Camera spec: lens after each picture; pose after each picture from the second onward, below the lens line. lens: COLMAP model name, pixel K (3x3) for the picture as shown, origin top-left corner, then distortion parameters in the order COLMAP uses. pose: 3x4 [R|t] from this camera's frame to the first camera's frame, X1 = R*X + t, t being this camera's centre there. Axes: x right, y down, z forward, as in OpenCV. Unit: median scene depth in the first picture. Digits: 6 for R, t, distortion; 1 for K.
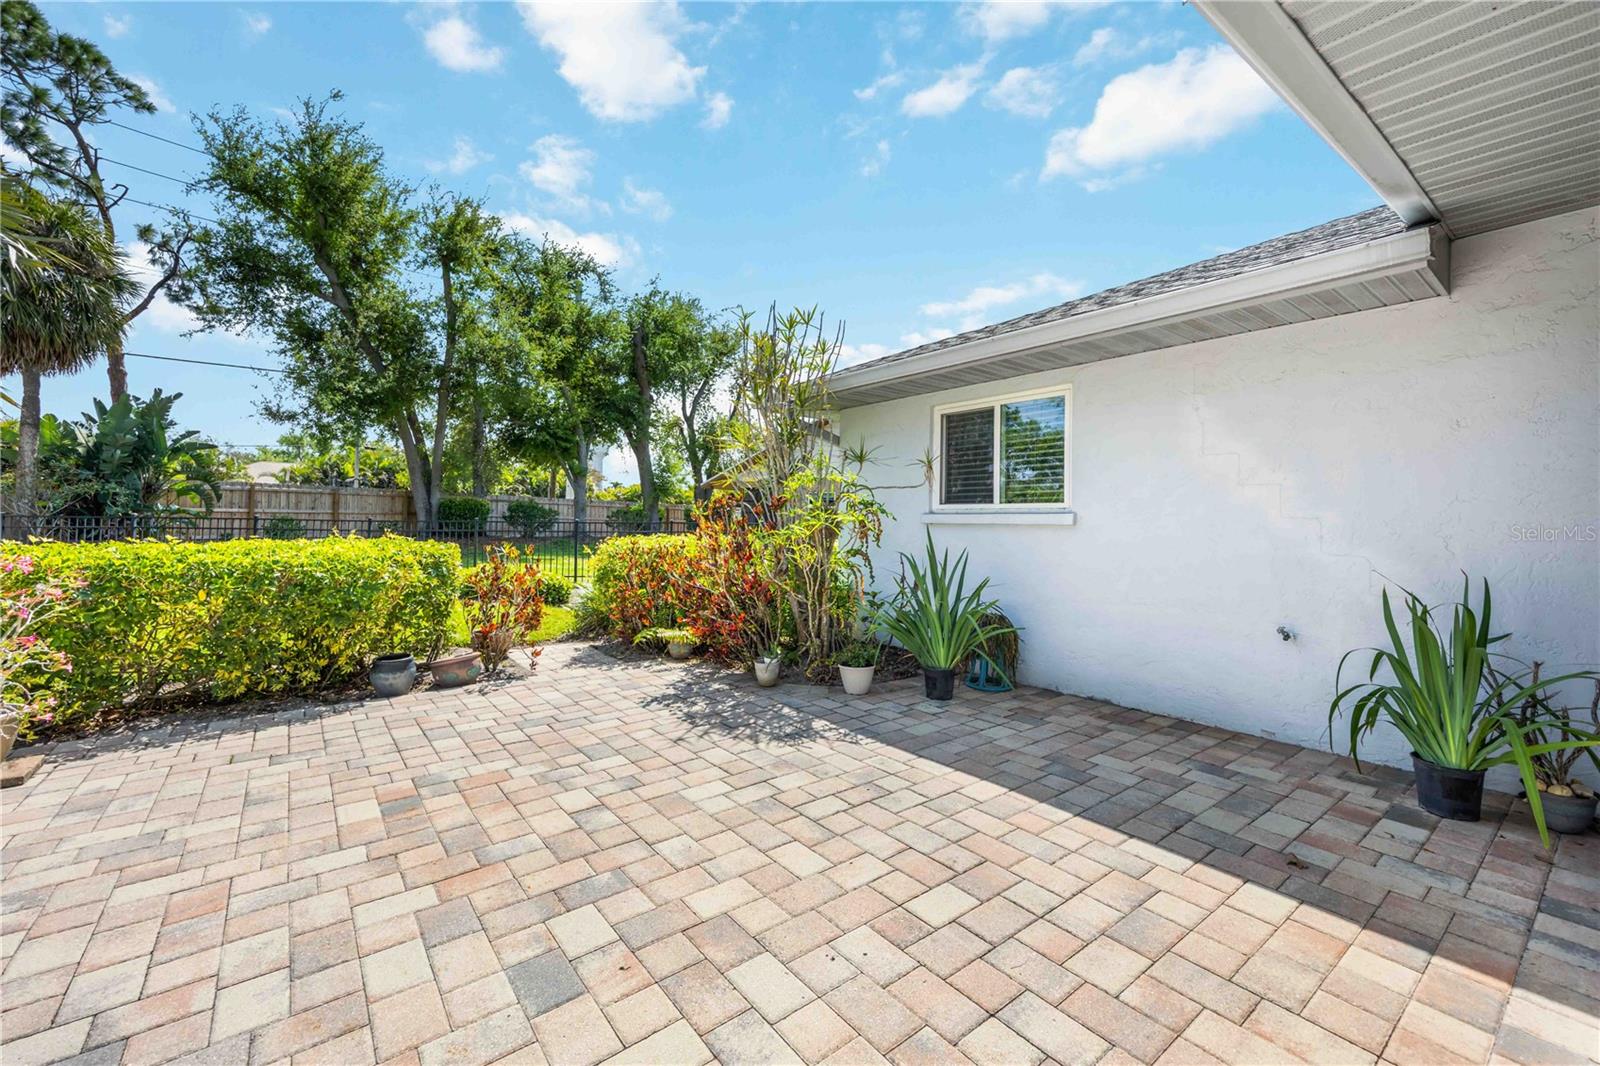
lens RADIAL K [[640.1, 0, 803.3], [0, 640.1, 507.7], [0, 0, 1]] dist [0.000805, 0.000193]
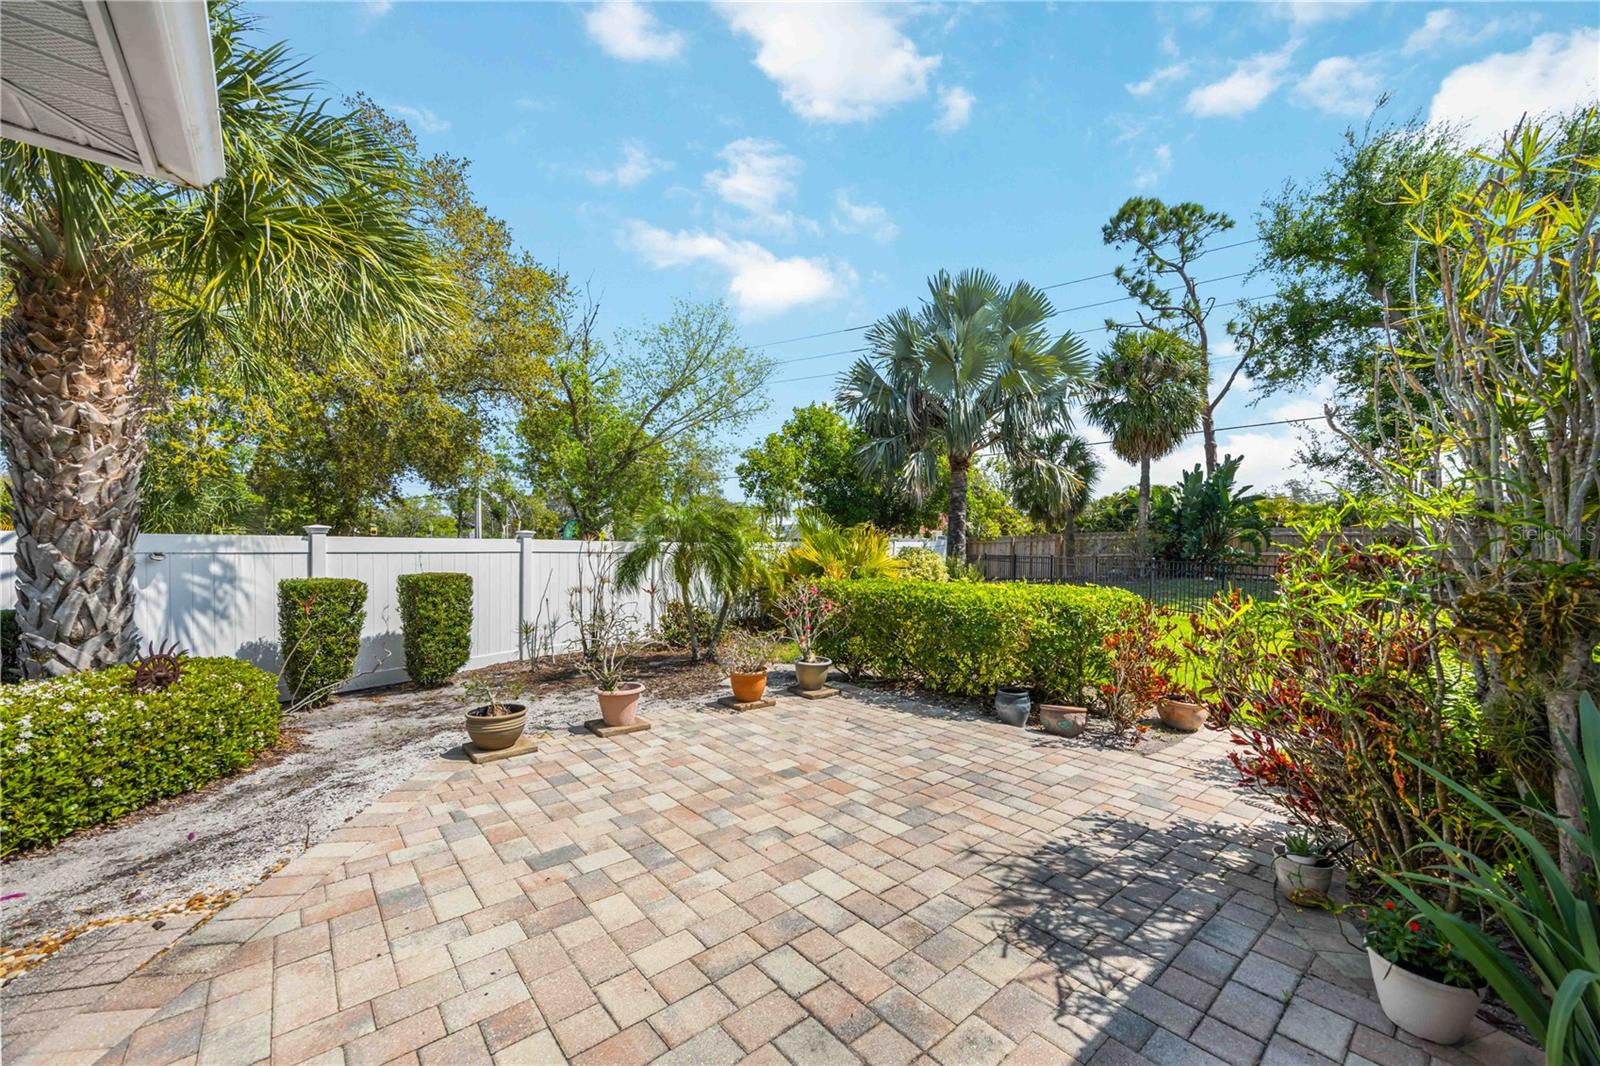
lens RADIAL K [[605.6, 0, 798.1], [0, 605.6, 556.8], [0, 0, 1]] dist [-0.002941, -0.000158]
pose [[0.059700, 0.007933, -0.998185, 0.529973], [0.004314, 0.999957, 0.008205, -0.023850], [0.998207, -0.004796, 0.059663, 0.680706]]
